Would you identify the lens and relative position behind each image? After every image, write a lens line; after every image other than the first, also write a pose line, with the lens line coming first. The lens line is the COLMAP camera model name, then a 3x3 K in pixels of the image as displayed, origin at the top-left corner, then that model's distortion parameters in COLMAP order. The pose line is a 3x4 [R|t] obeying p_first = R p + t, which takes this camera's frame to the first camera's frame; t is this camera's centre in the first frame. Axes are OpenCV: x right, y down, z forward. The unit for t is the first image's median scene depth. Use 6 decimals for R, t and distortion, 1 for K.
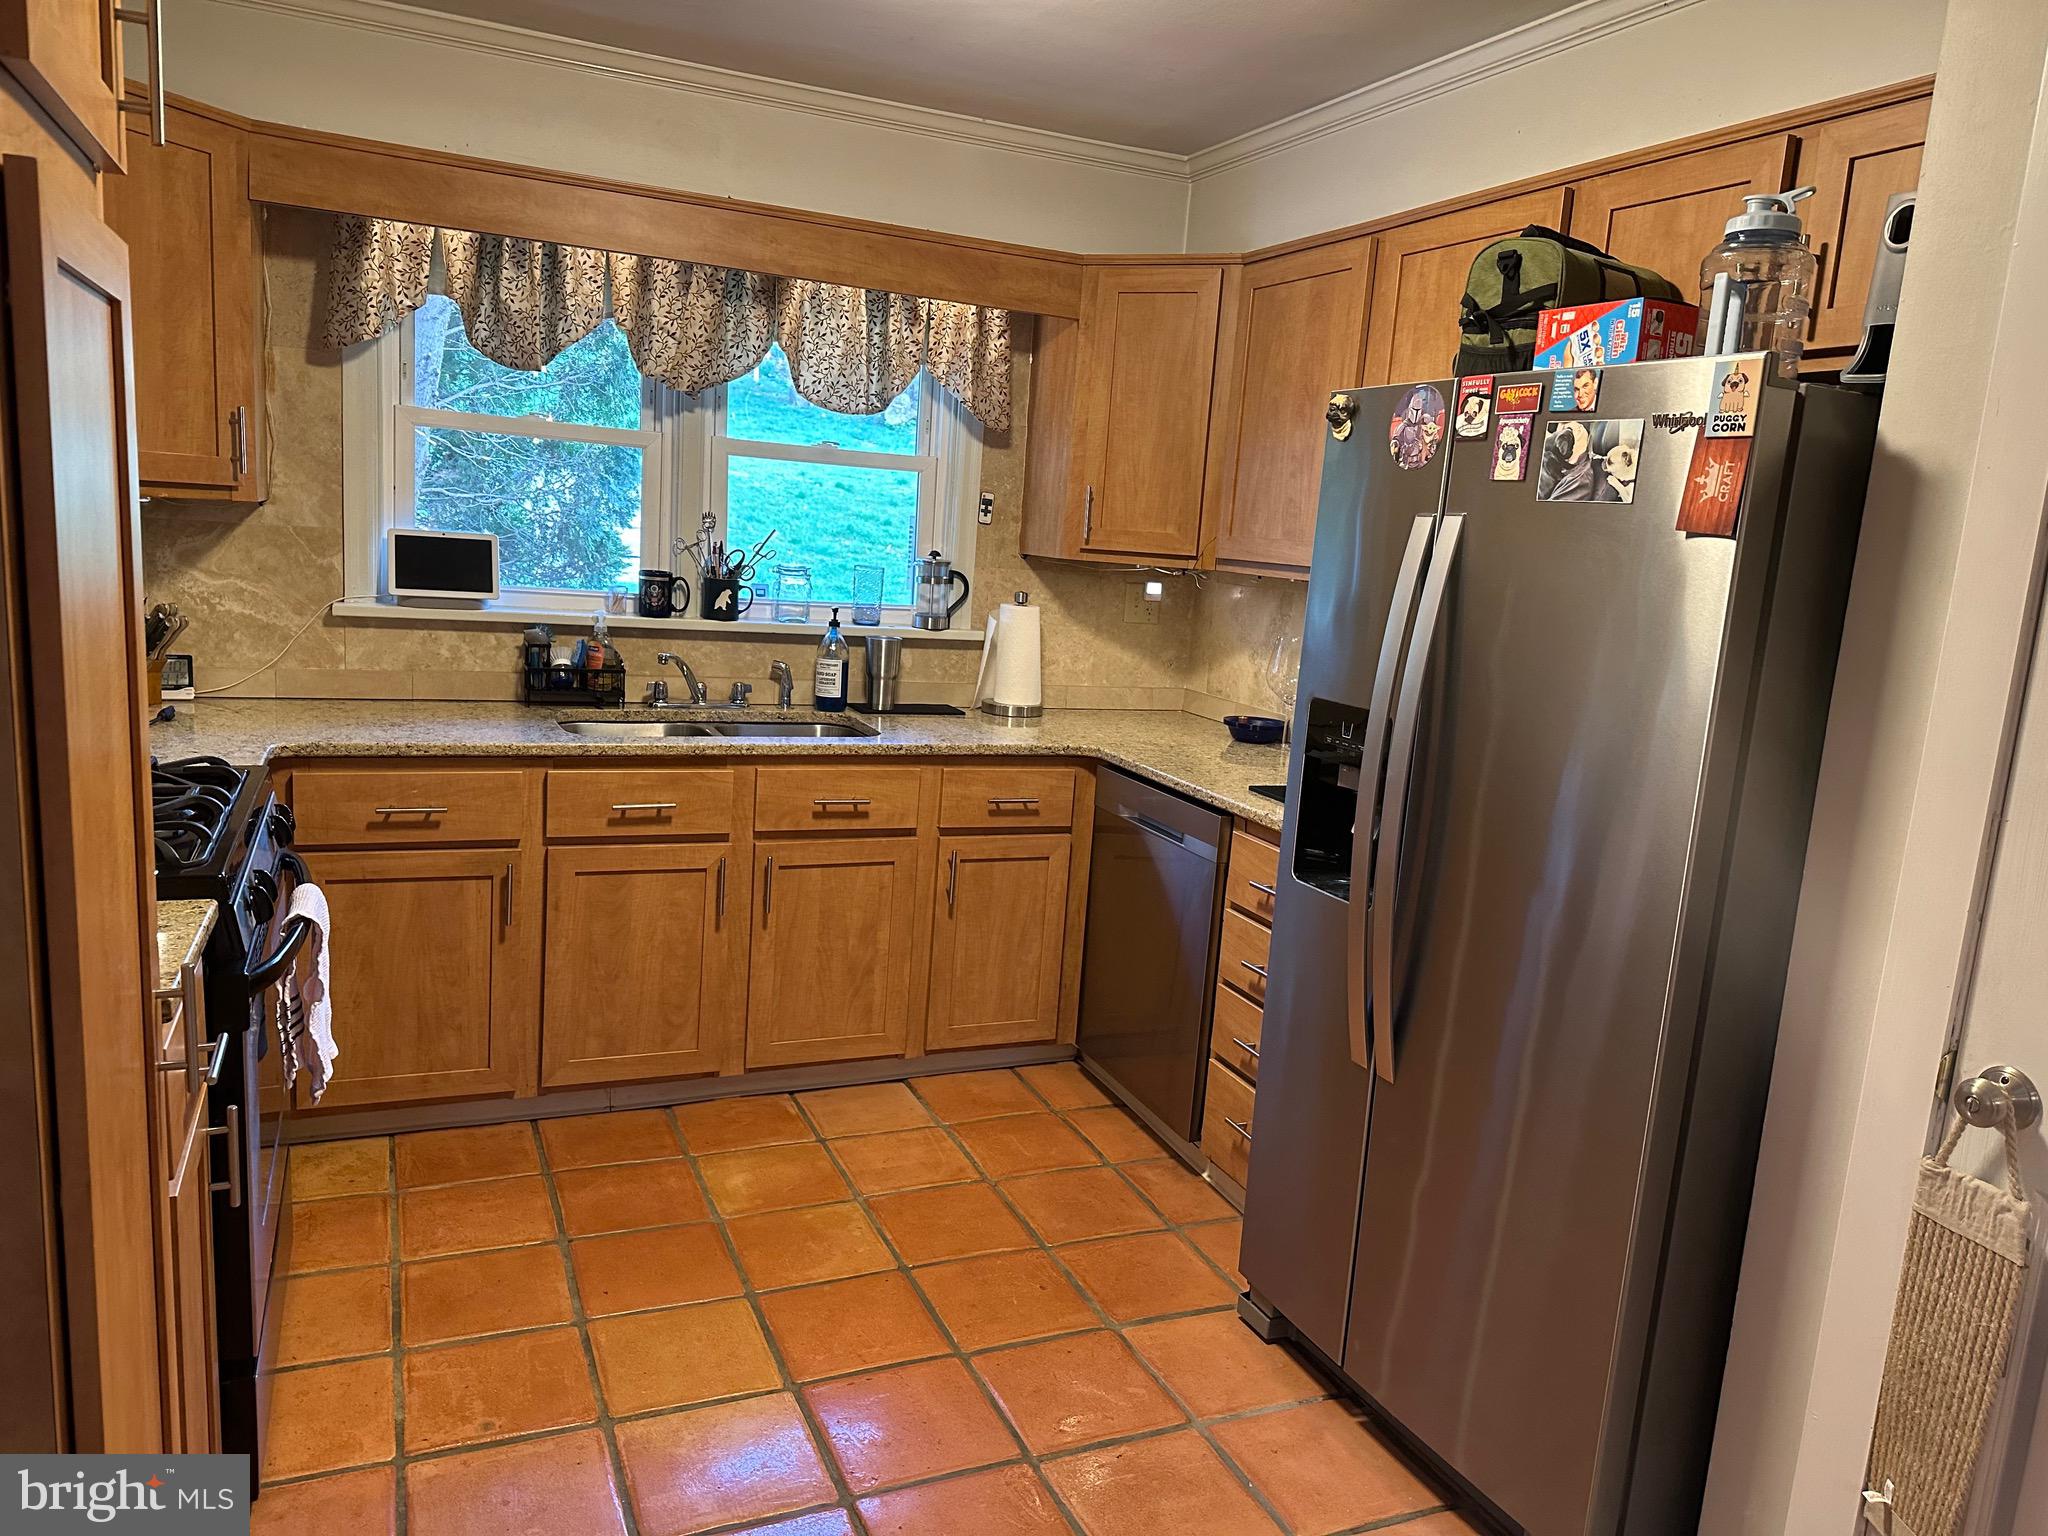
lens RADIAL K [[1402.3, 0, 1024.0], [0, 1402.3, 768.0], [0, 0, 1]] dist [0.181430, -0.311101]
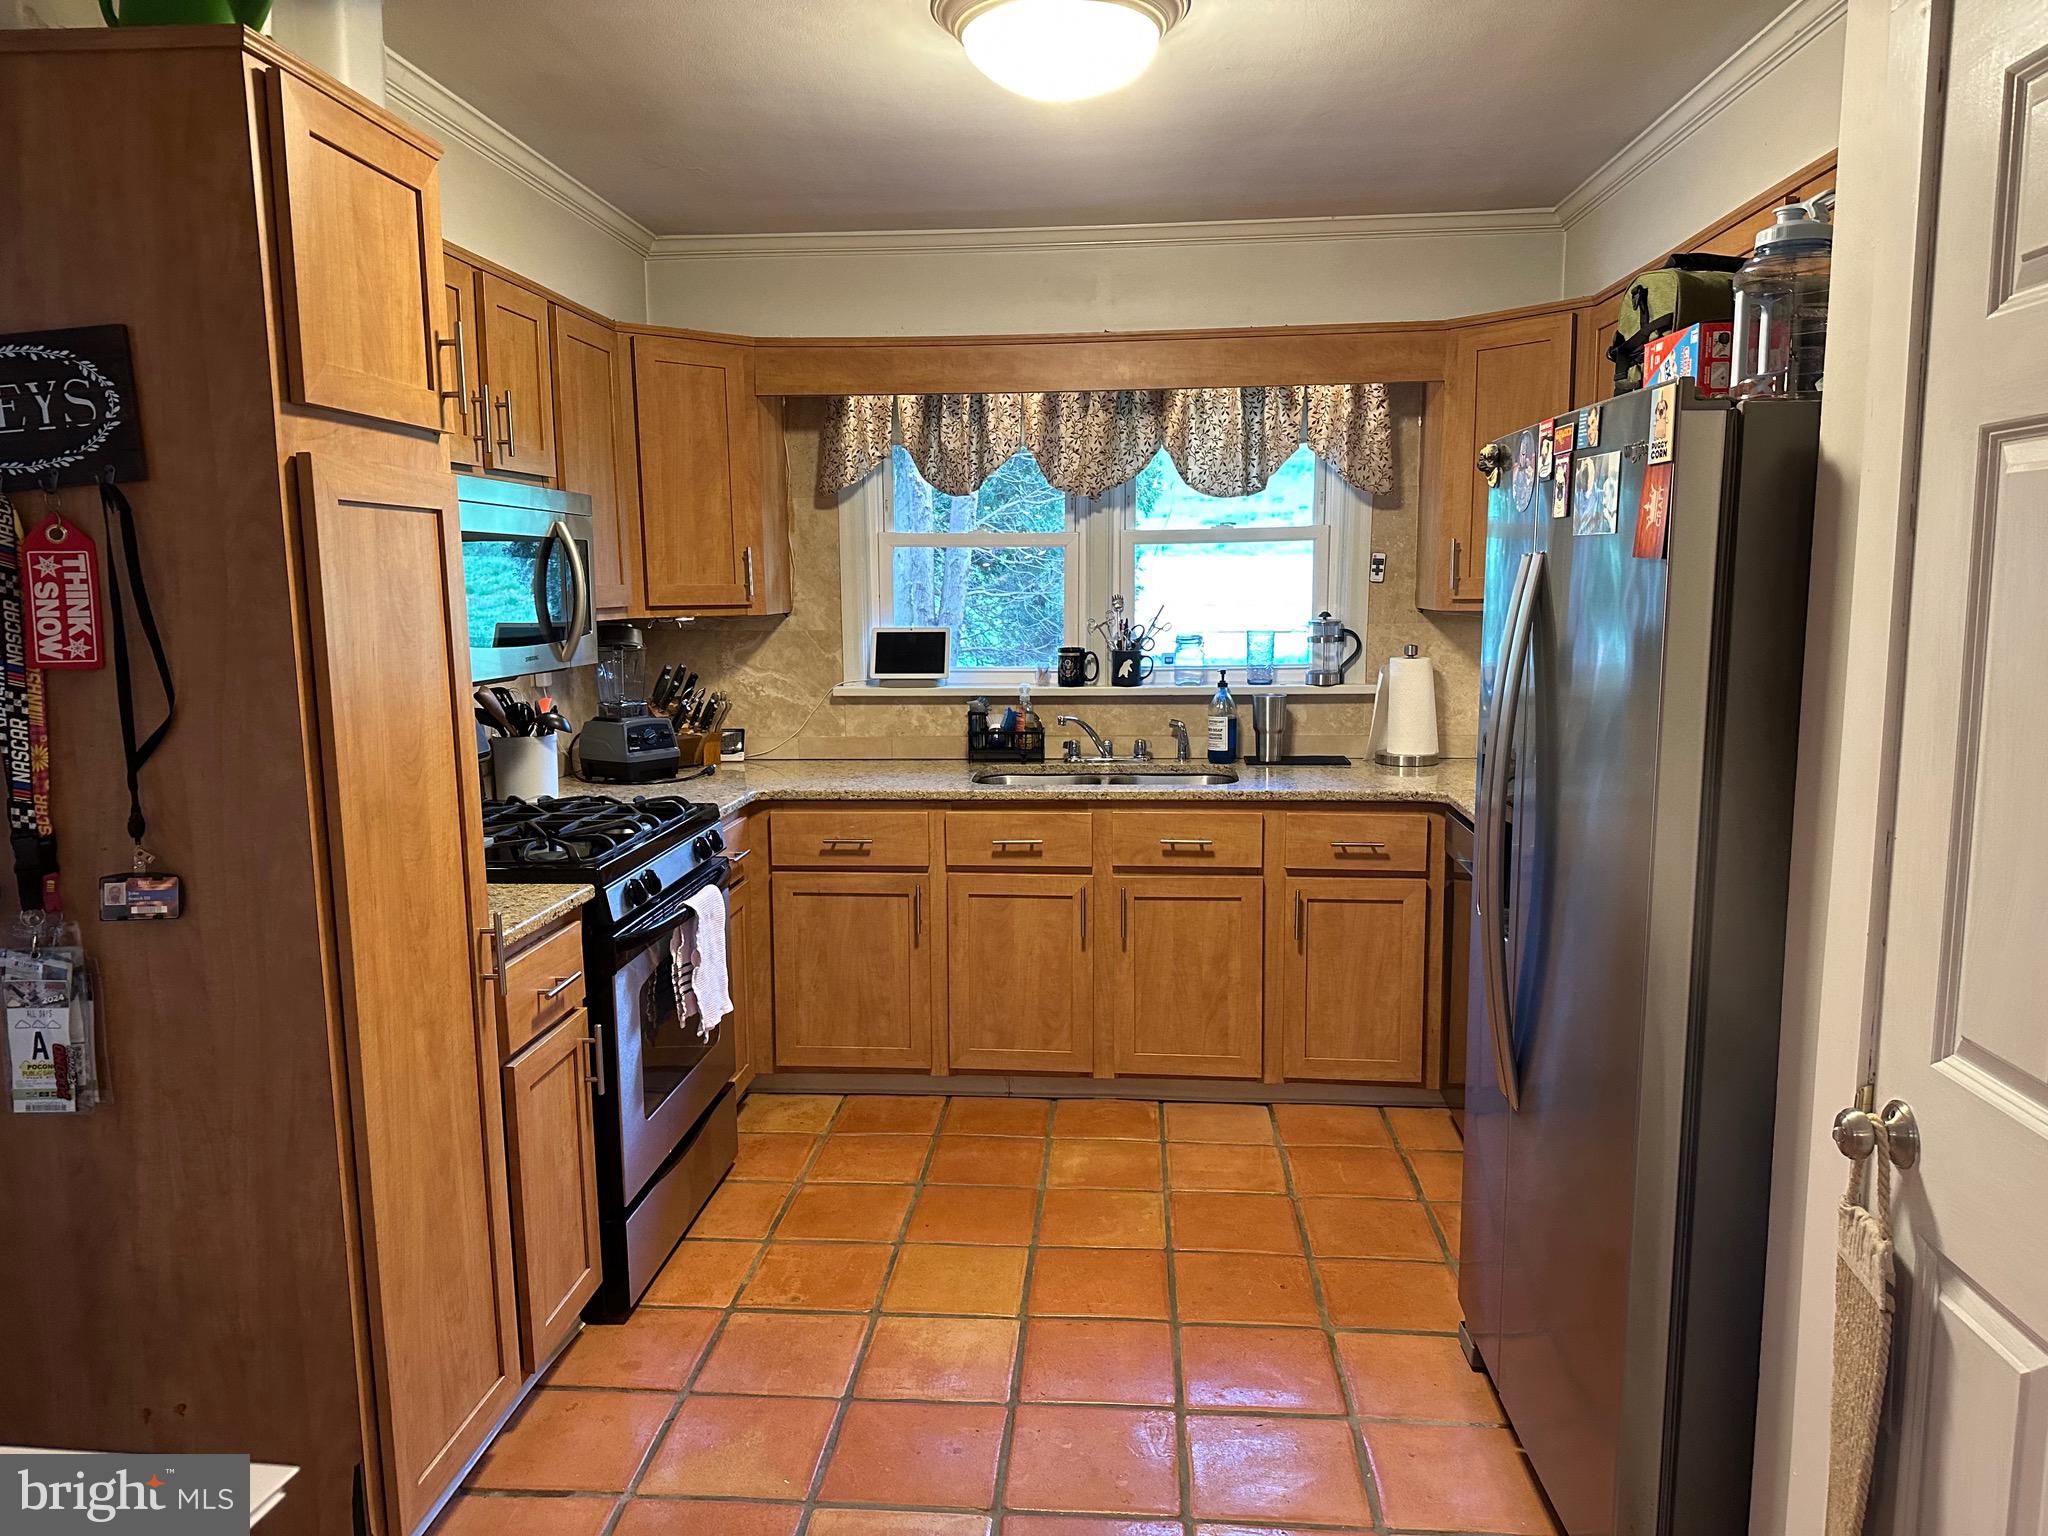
lens RADIAL K [[1402.3, 0, 1024.0], [0, 1402.3, 768.0], [0, 0, 1]] dist [0.181430, -0.311101]
pose [[0.878614, -0.014133, -0.477323, 0.289207], [-0.009280, 0.998868, -0.046658, 0.018741], [0.477442, 0.045424, 0.877488, -0.050151]]
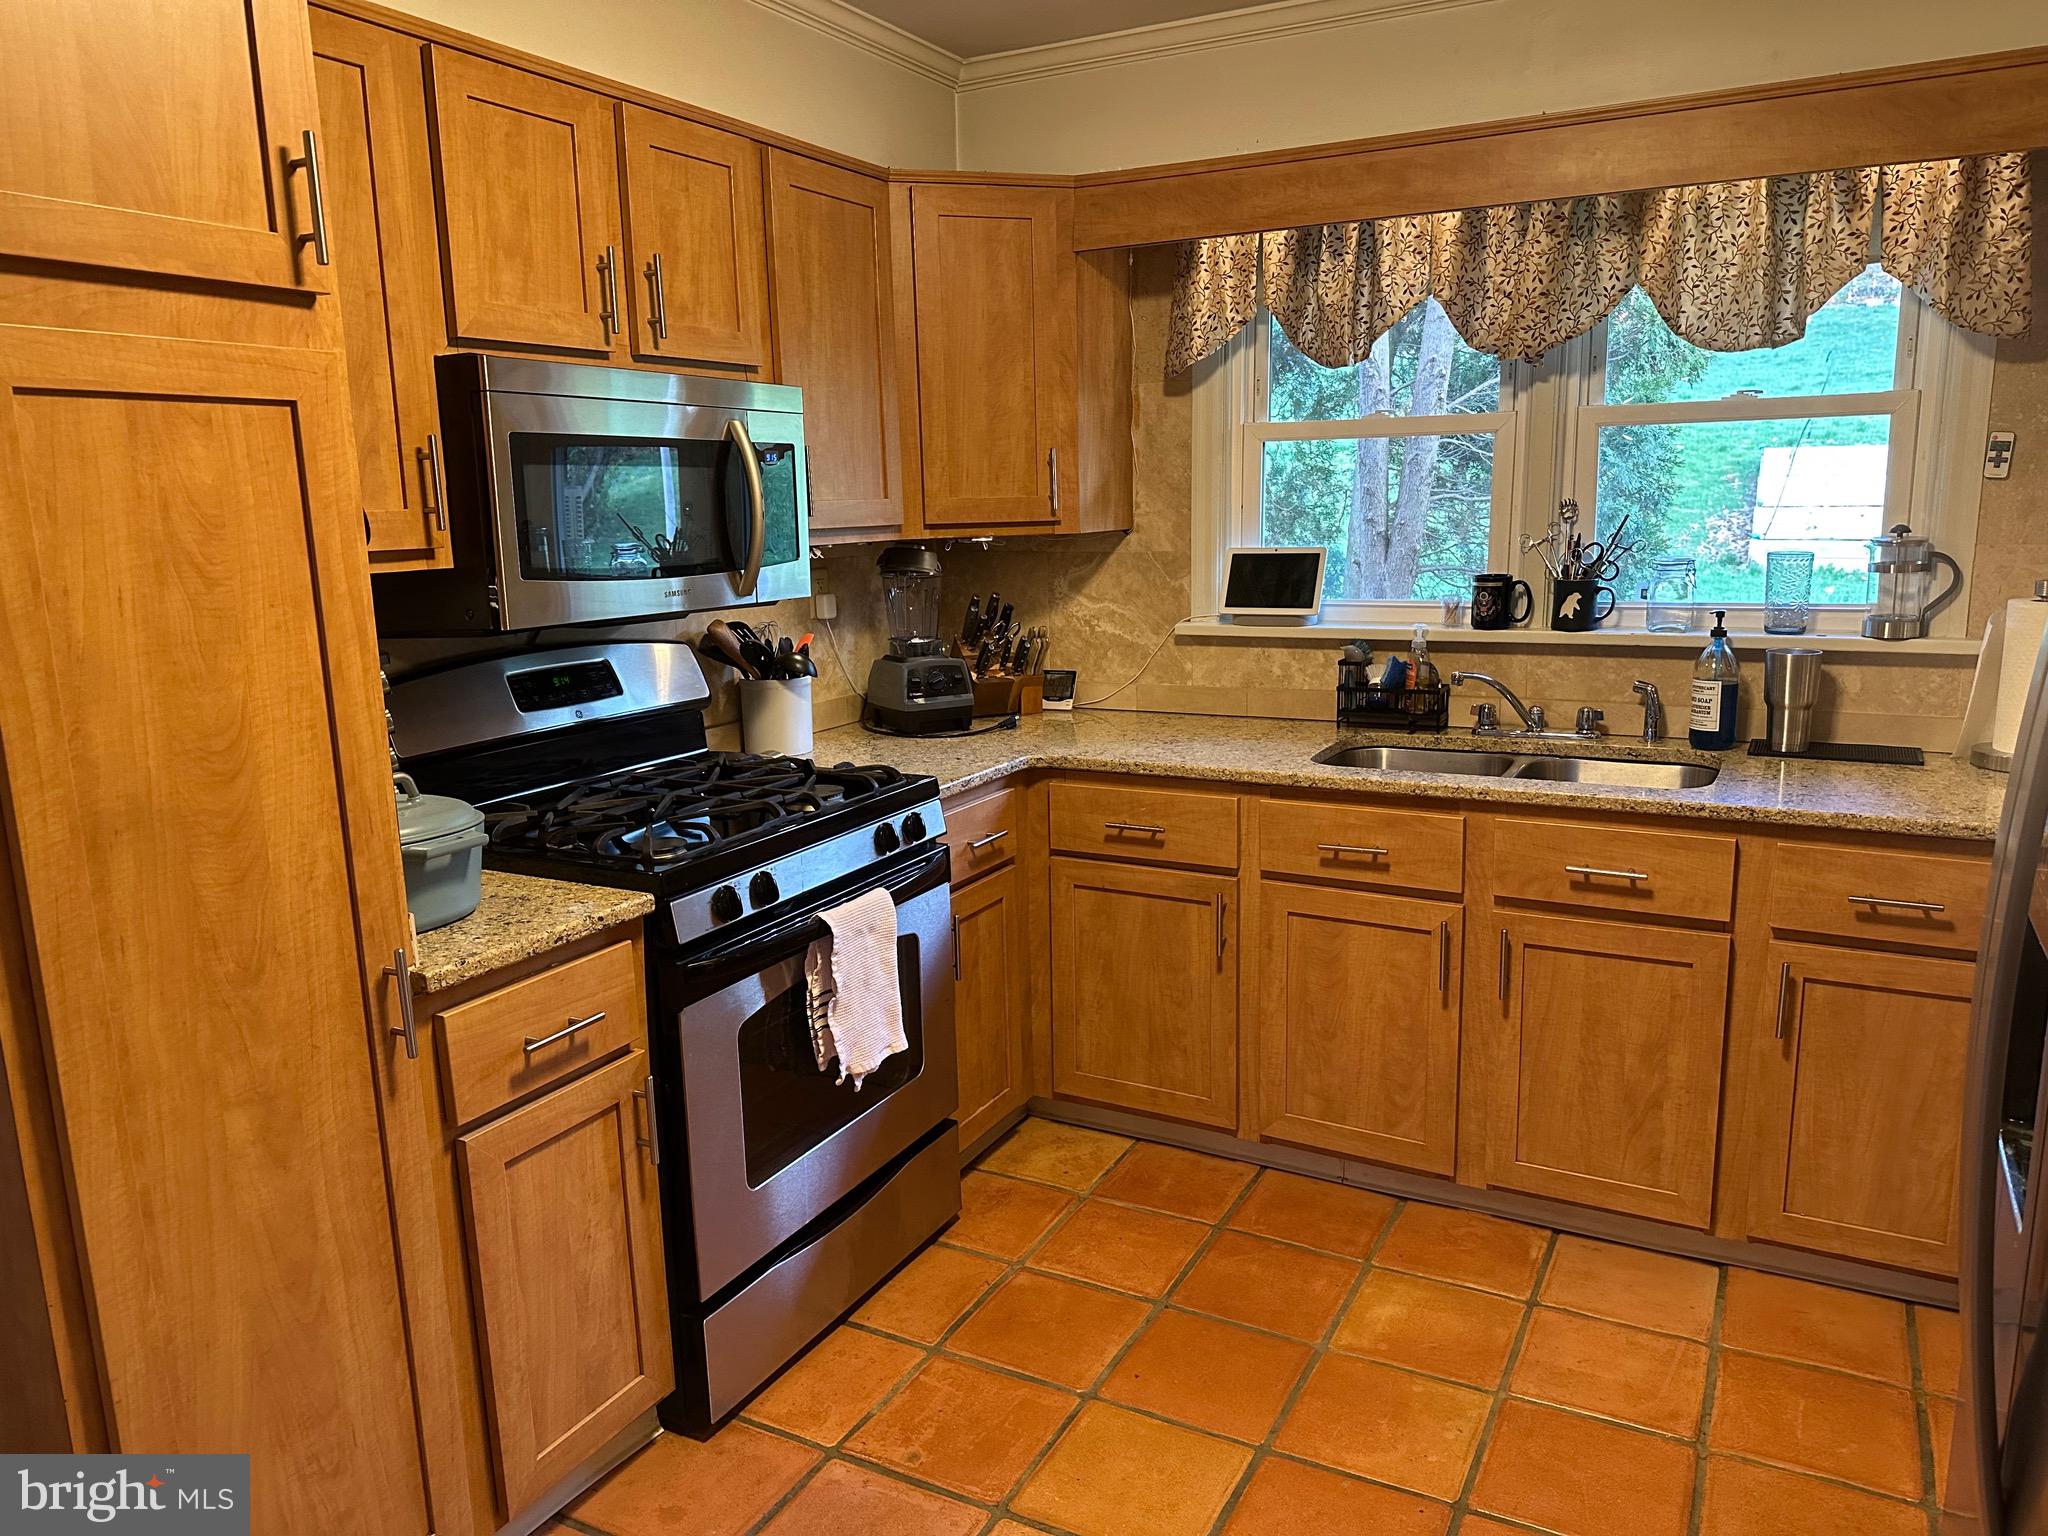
lens RADIAL K [[1419.2, 0, 1047.6], [0, 1419.2, 764.1], [0, 0, 1]] dist [0.119507, -0.183414]
pose [[0.619550, 0.065148, -0.782249, 0.280069], [-0.066997, 0.997302, 0.029997, -0.036239], [0.782093, 0.033824, 0.622244, 0.280449]]
